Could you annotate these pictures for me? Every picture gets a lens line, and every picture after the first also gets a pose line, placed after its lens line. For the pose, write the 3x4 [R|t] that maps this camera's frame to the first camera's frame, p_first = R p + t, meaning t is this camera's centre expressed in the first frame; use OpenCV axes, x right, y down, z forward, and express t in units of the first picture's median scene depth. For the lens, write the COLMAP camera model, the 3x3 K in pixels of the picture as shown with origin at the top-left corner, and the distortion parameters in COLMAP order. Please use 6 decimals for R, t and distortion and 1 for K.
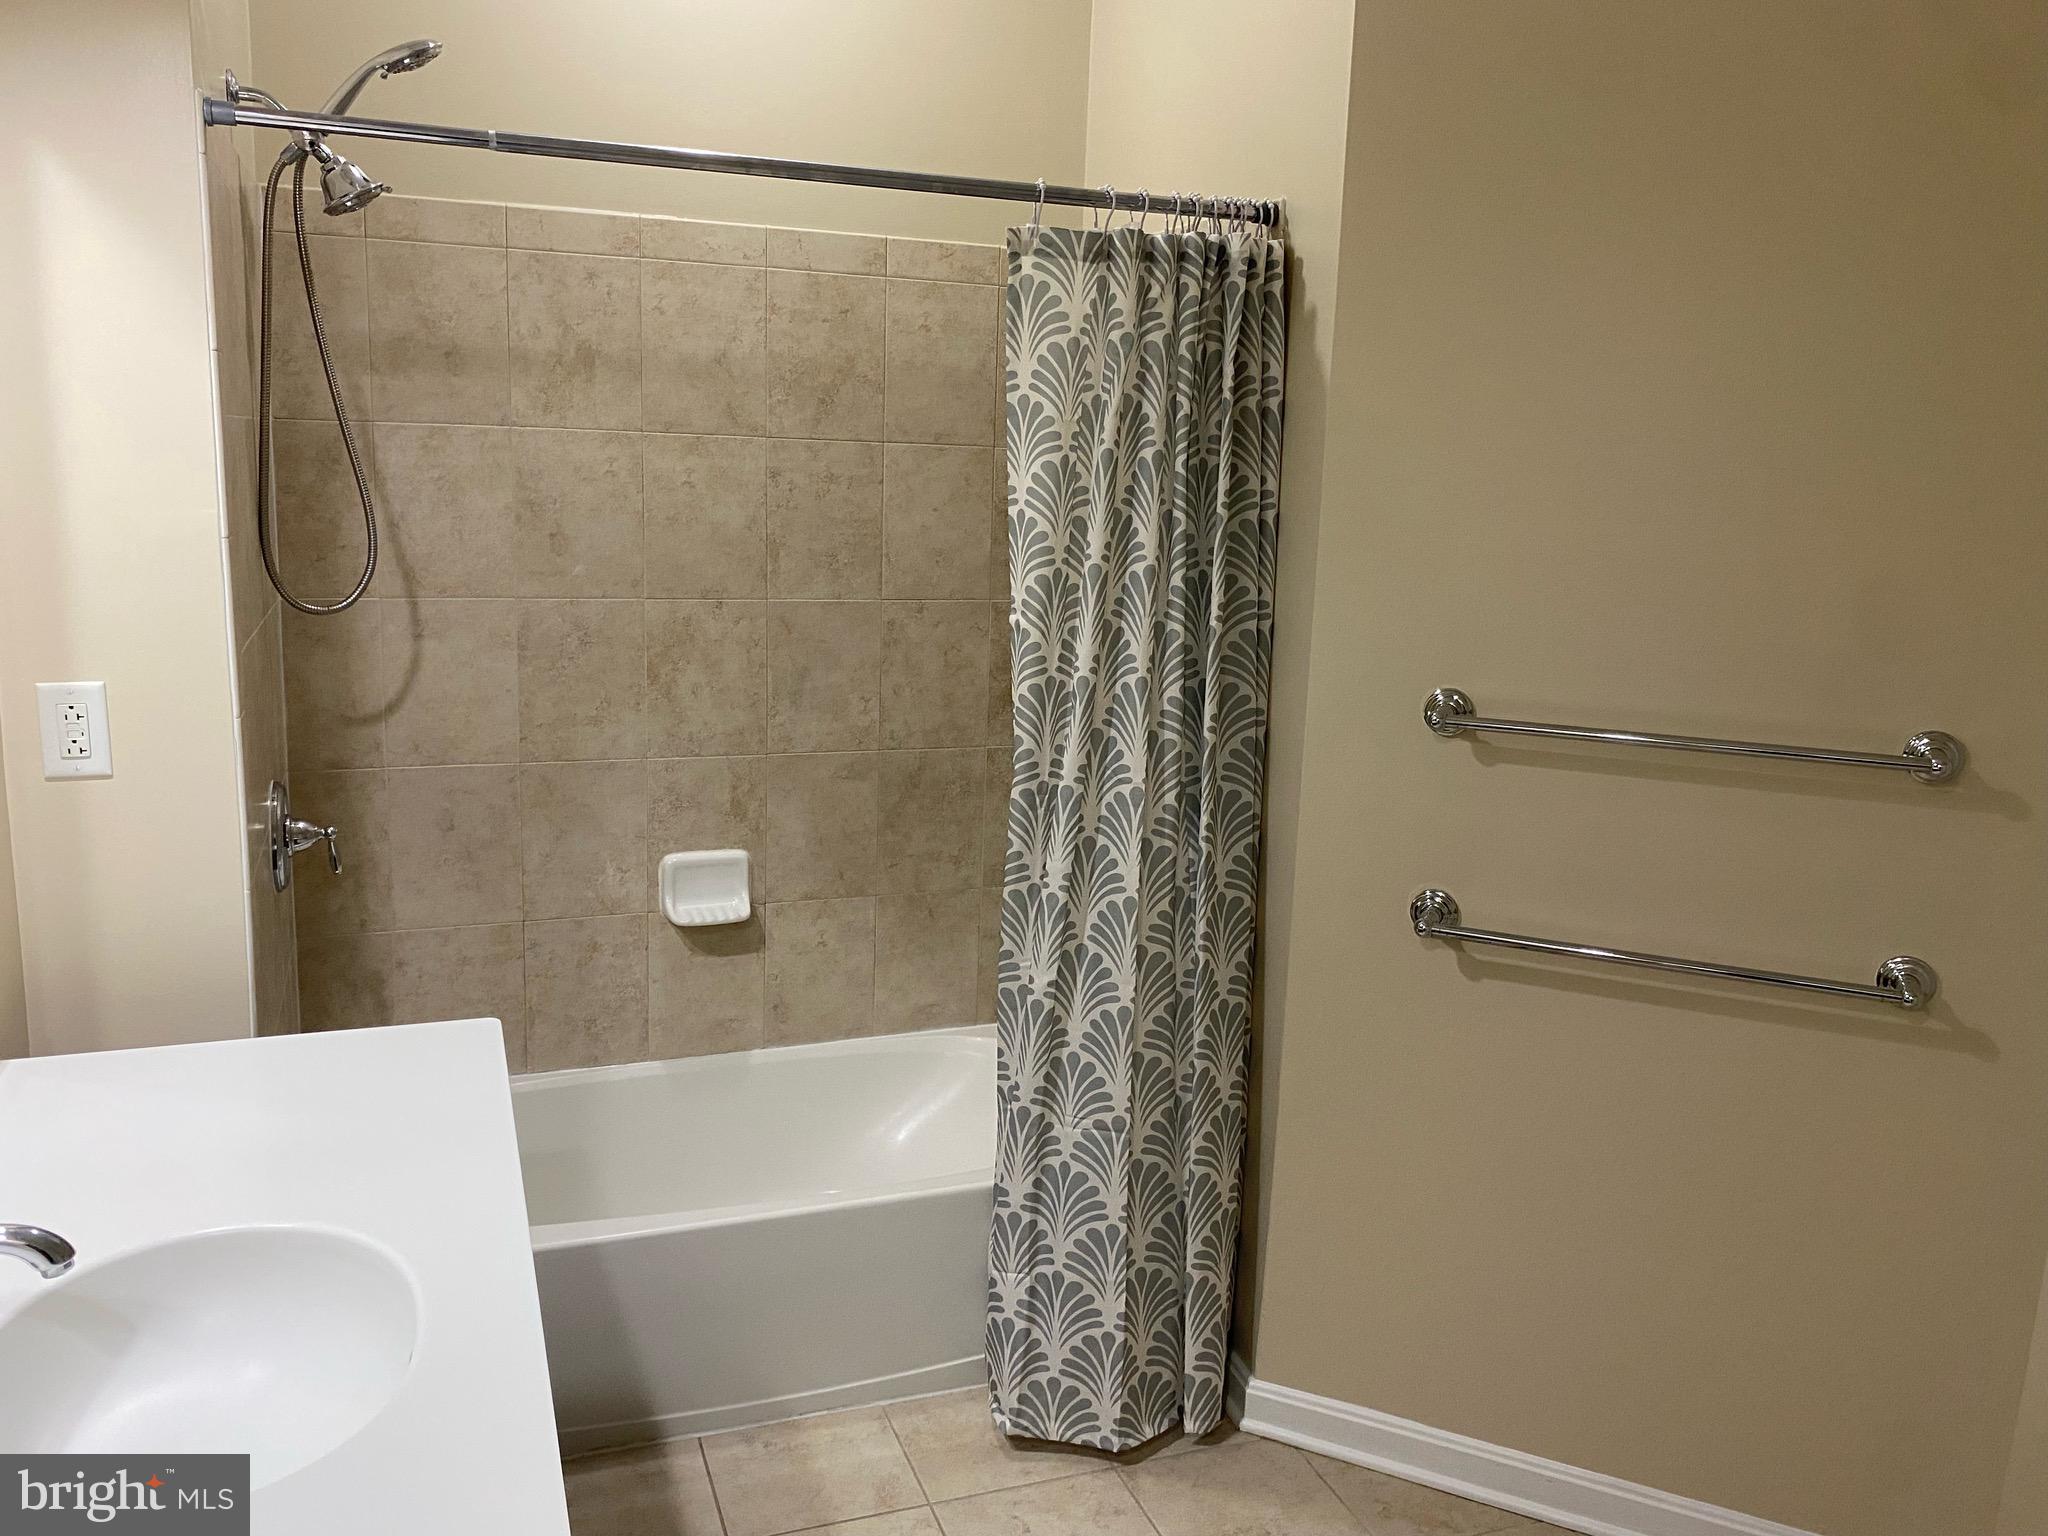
lens RADIAL K [[1550.5, 0, 1020.9], [0, 1550.5, 752.4], [0, 0, 1]] dist [0.013754, 0.001240]
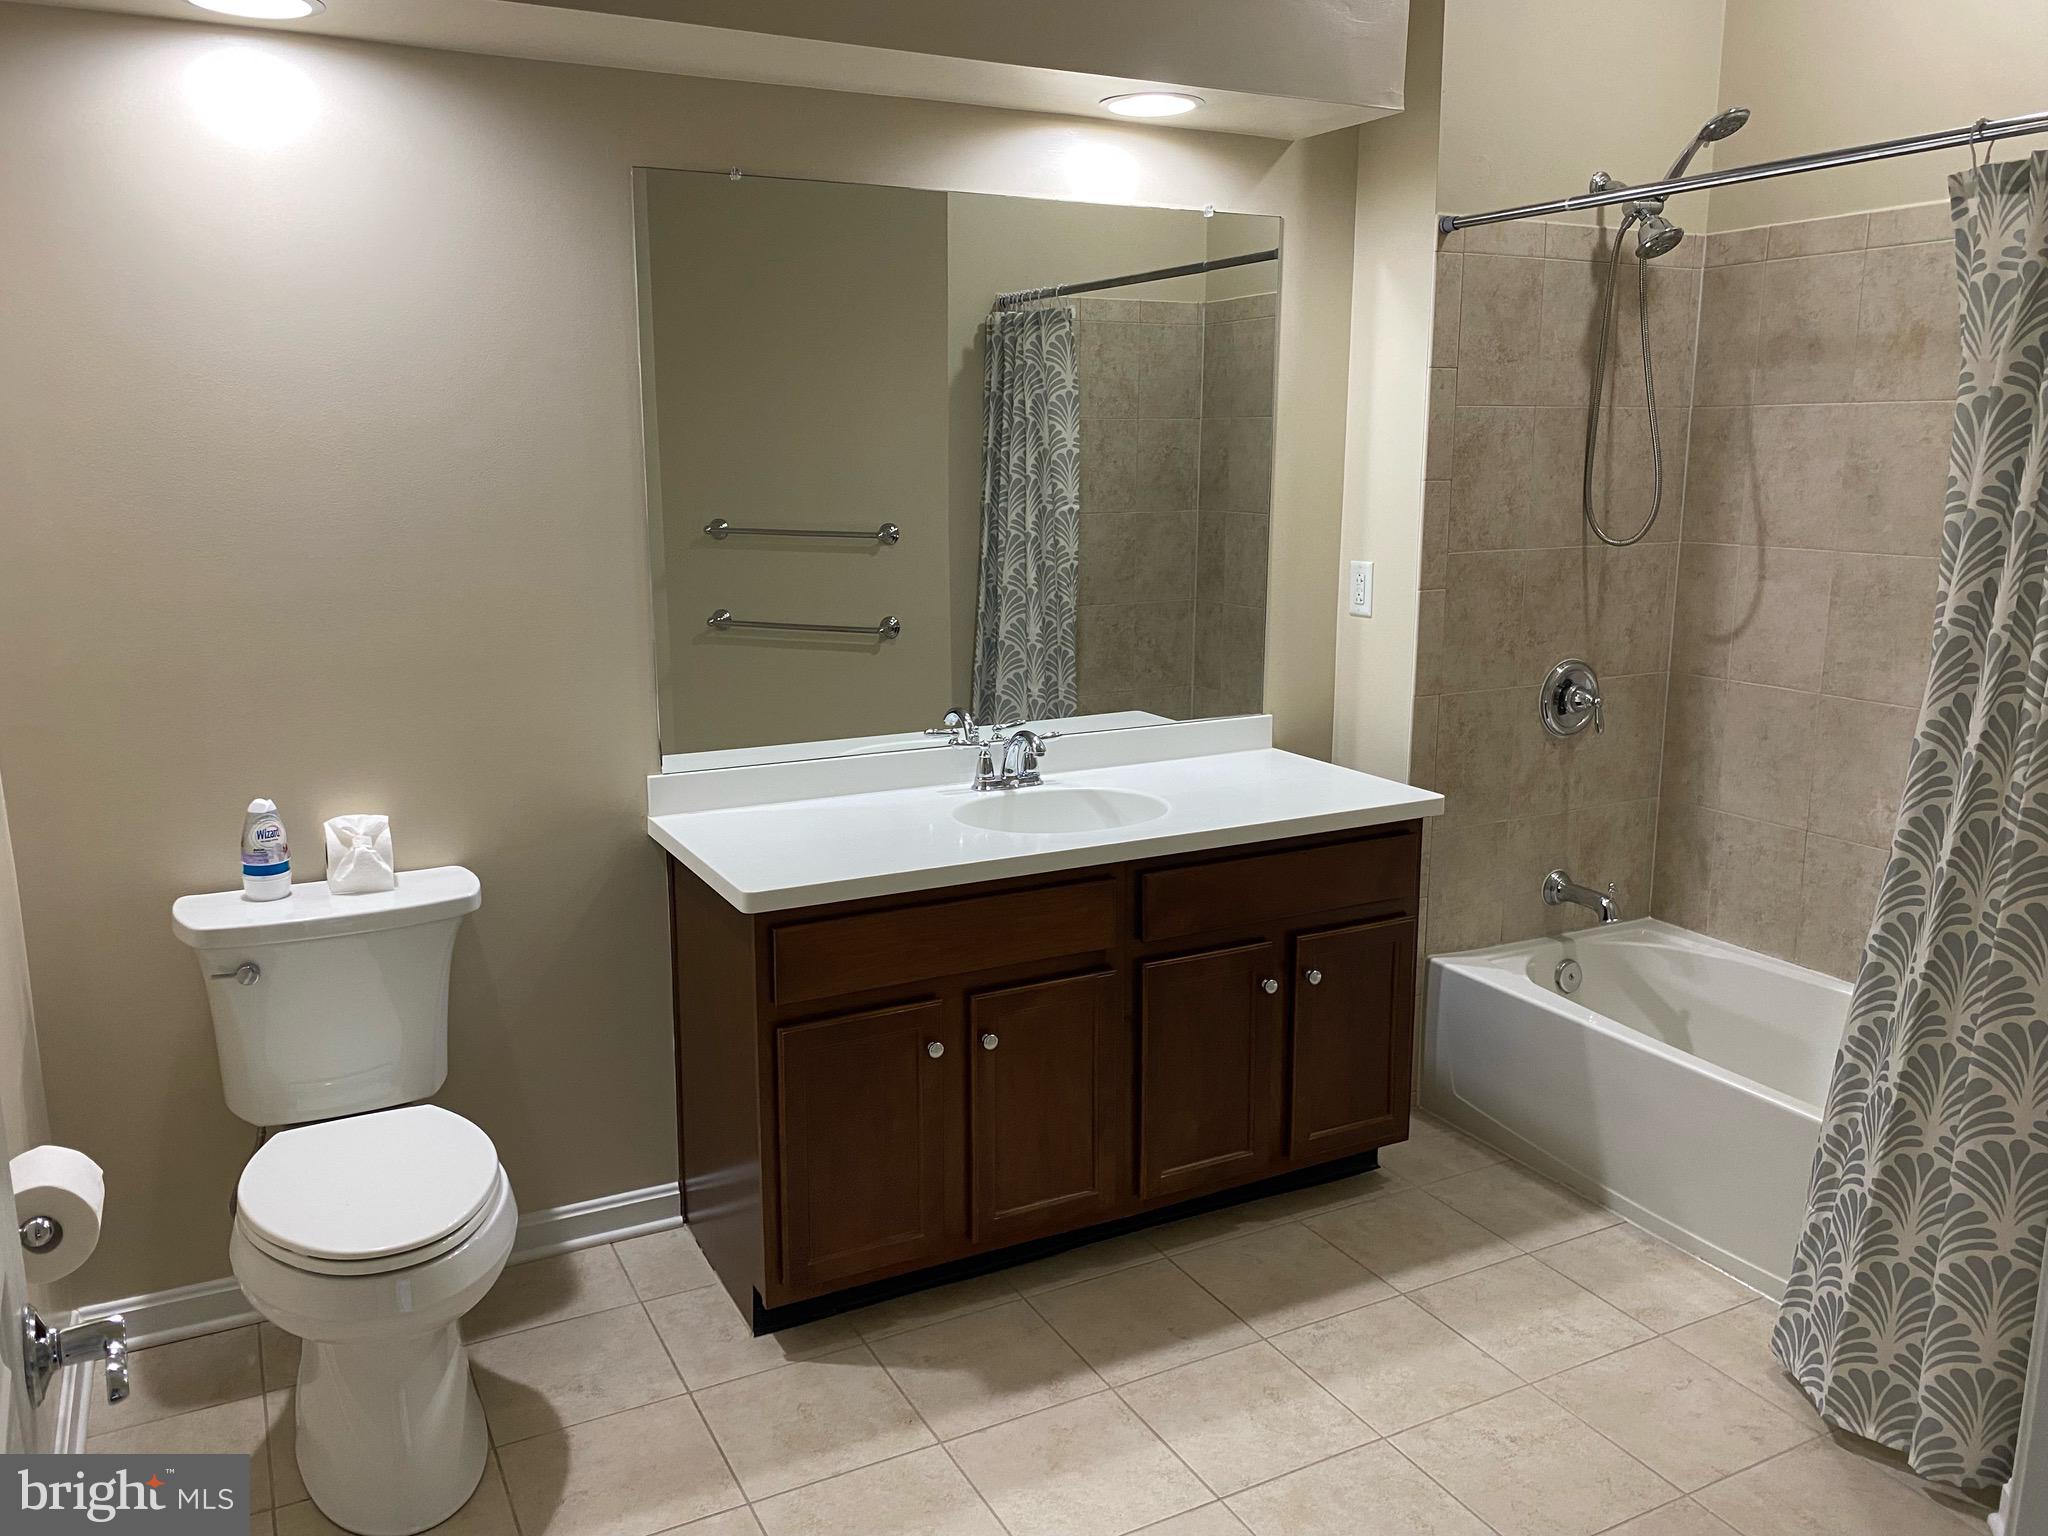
lens RADIAL K [[1550.5, 0, 1020.9], [0, 1550.5, 752.4], [0, 0, 1]] dist [0.013754, 0.001240]
pose [[0.128728, 0.162227, -0.978321, 0.774838], [-0.179002, 0.974125, 0.137979, -0.004034], [0.975391, 0.157360, 0.154436, 0.253098]]
